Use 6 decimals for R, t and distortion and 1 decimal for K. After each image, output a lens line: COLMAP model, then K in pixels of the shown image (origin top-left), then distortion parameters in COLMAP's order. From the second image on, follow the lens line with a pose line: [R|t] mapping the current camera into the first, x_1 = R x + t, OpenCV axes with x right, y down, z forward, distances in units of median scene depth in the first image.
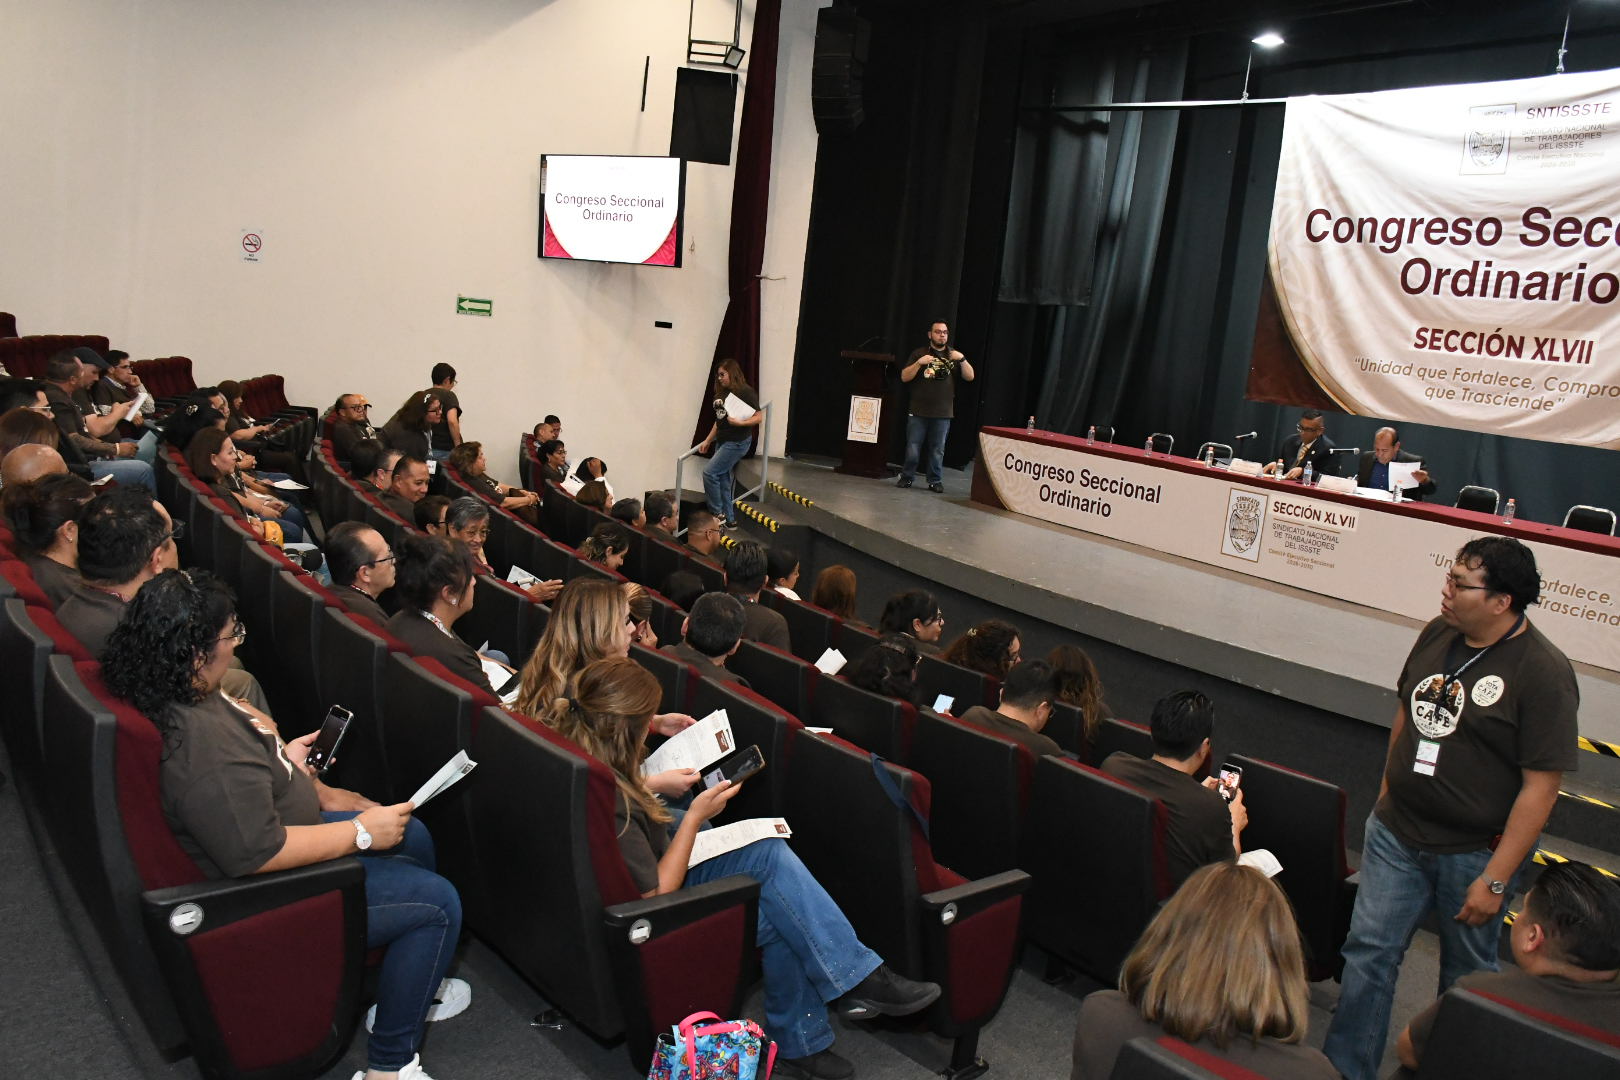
lens RADIAL K [[1261.5, 0, 799.3], [0, 1261.5, 545.2], [0, 0, 1]] dist [-0.146539, 0.102723]
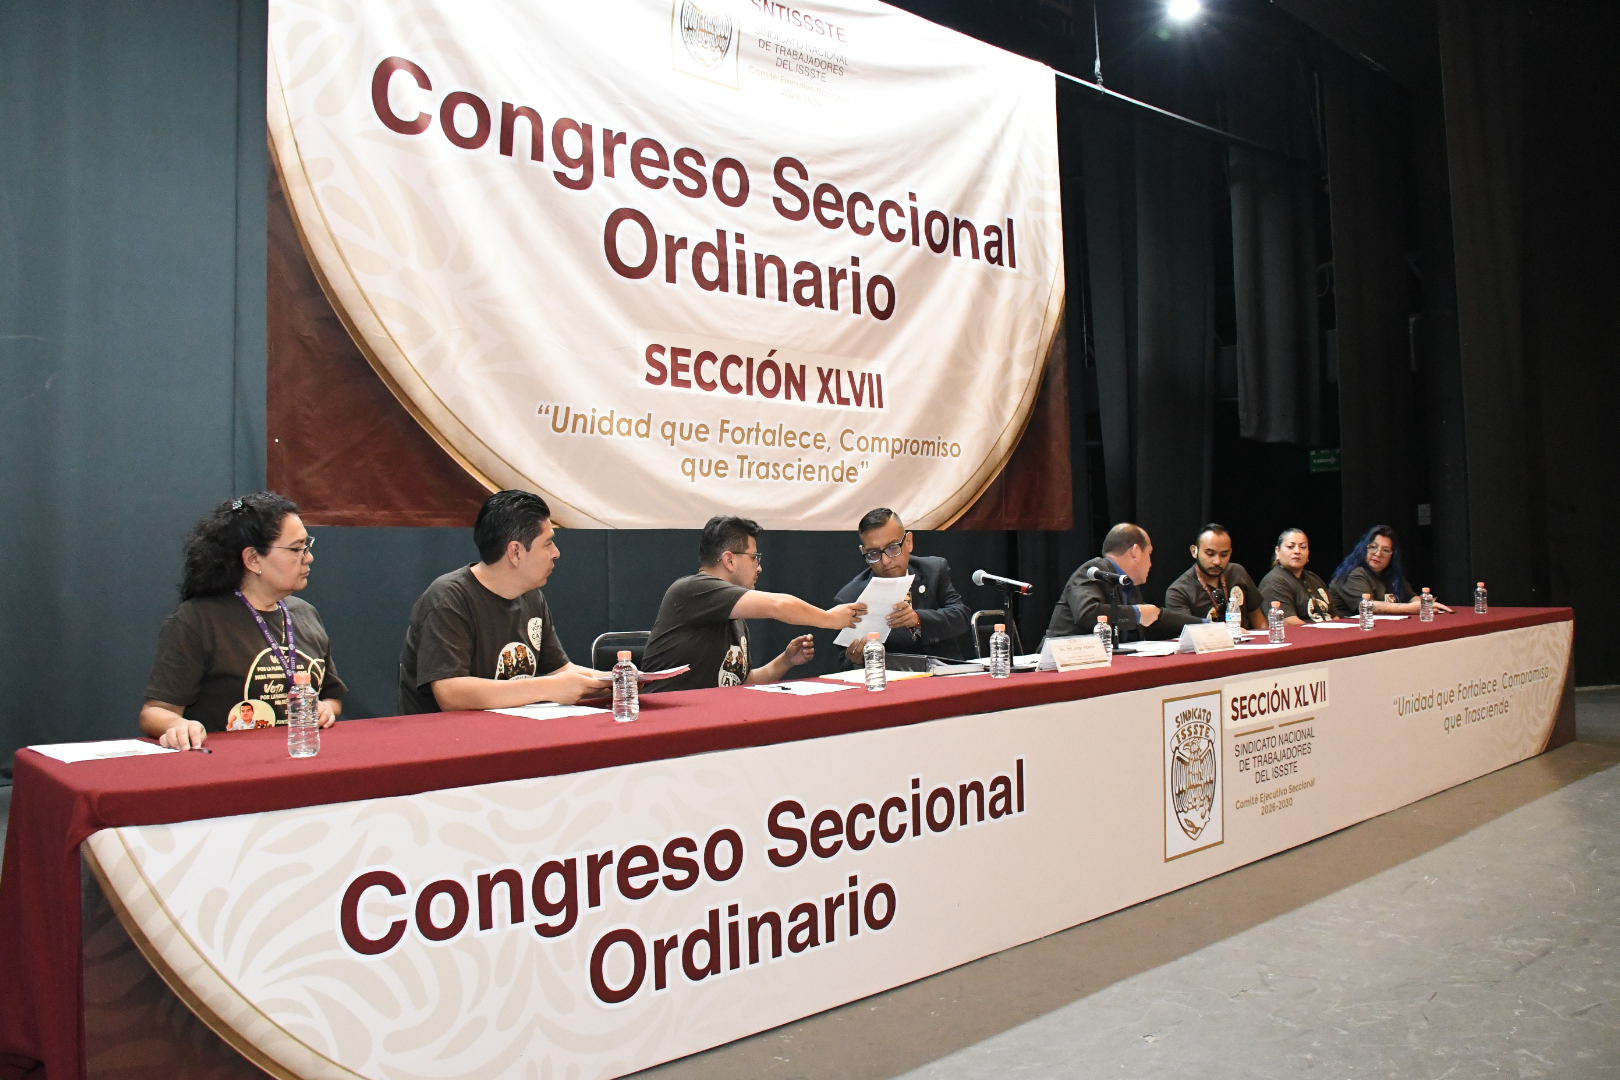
lens RADIAL K [[1261.5, 0, 783.0], [0, 1261.5, 562.1], [0, 0, 1]] dist [-0.146539, 0.102723]
pose [[-0.159305, -0.098481, 0.982305, -0.030465], [0.169566, 0.977496, 0.125498, -0.149715], [-0.972558, 0.186558, -0.139021, 1.065229]]
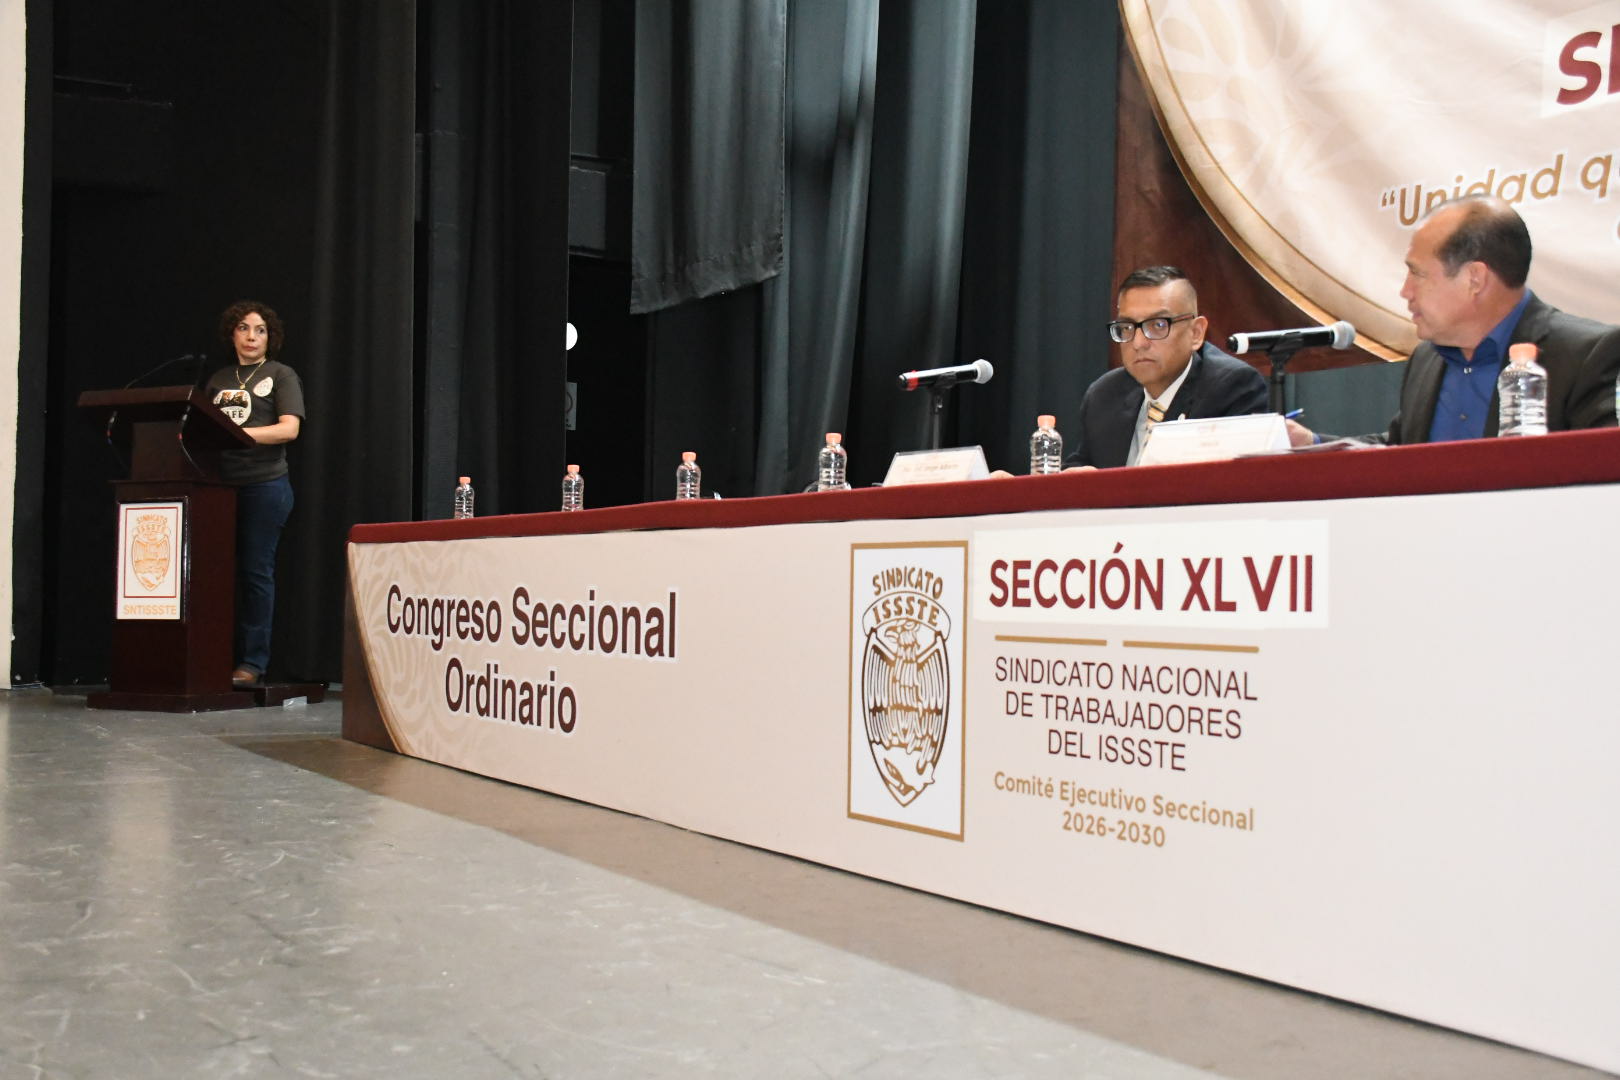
lens RADIAL K [[1726.7, 0, 784.4], [0, 1726.7, 533.1], [0, 0, 1]] dist [0.040575, 0.000000]
pose [[0.996116, -0.087270, 0.011658, 0.300485], [0.087849, 0.976303, -0.197776, 0.016969], [0.005878, 0.198032, 0.980178, 0.599529]]
